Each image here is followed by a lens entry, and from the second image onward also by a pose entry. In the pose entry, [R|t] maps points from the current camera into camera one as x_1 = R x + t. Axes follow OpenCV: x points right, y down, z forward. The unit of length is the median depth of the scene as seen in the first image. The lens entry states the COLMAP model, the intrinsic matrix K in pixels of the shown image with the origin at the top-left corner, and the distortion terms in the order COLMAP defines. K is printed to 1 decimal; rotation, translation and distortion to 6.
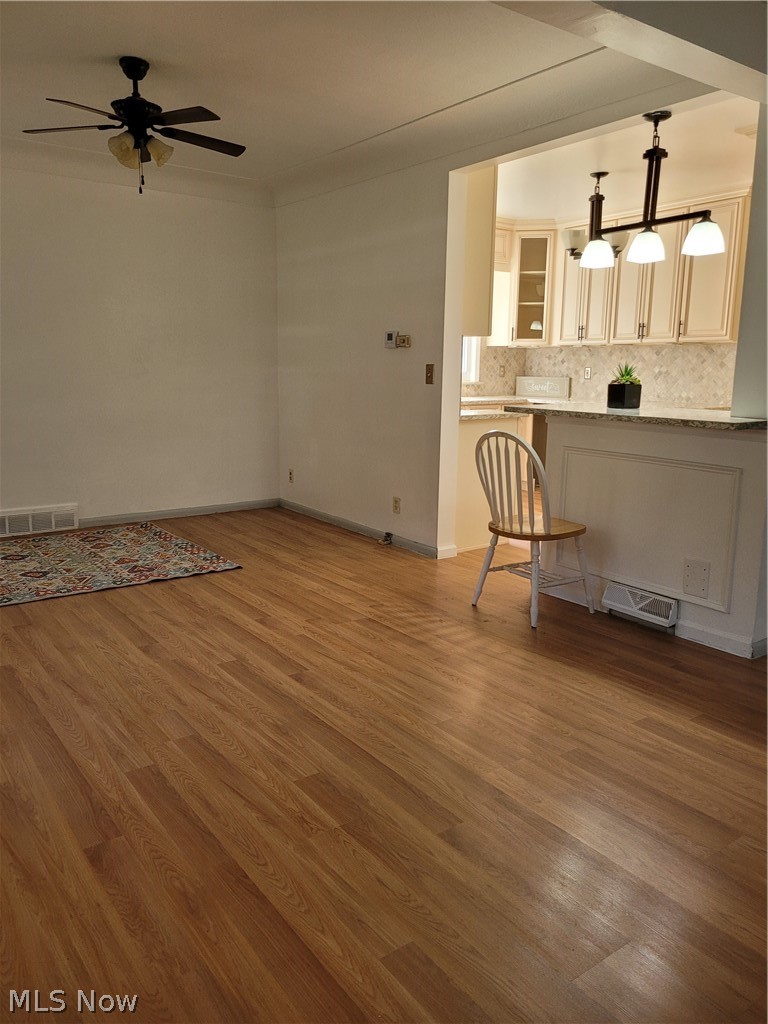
lens RADIAL K [[764.6, 0, 379.3], [0, 764.6, 501.4], [0, 0, 1]] dist [-0.002161, -0.009318]
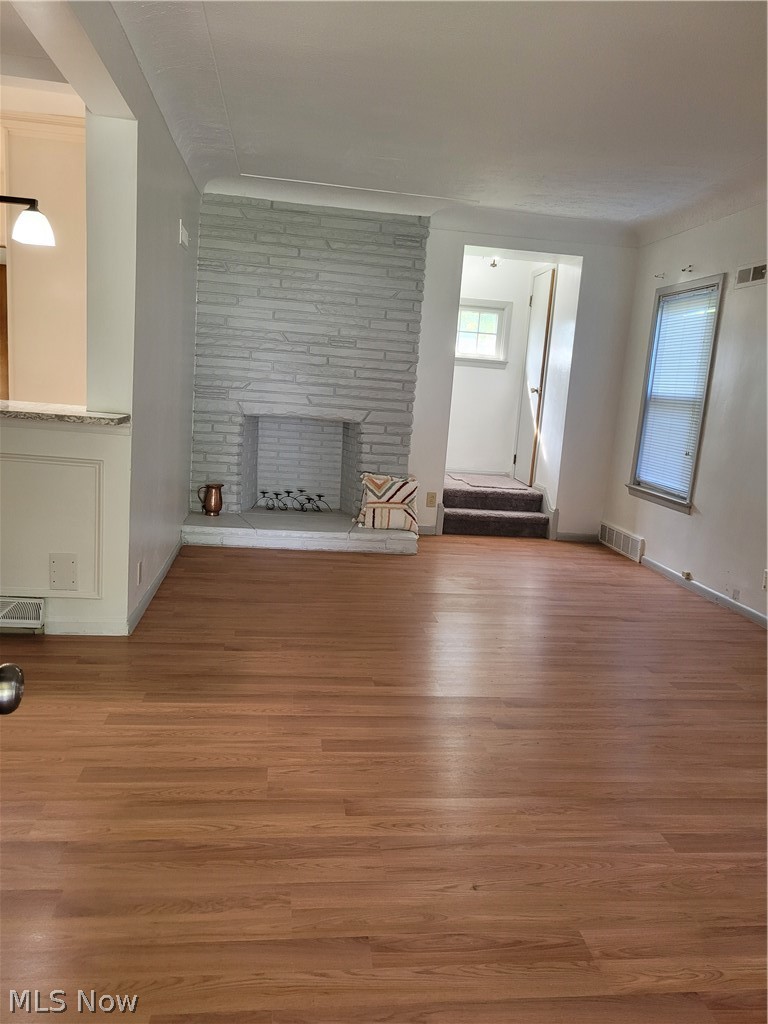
lens RADIAL K [[764.6, 0, 381.5], [0, 764.6, 522.6], [0, 0, 1]] dist [-0.002161, -0.009318]
pose [[0.450695, -0.145378, 0.880761, -0.291669], [0.093062, 0.988926, 0.115610, -0.043892], [-0.887814, 0.029861, 0.459233, 0.178921]]
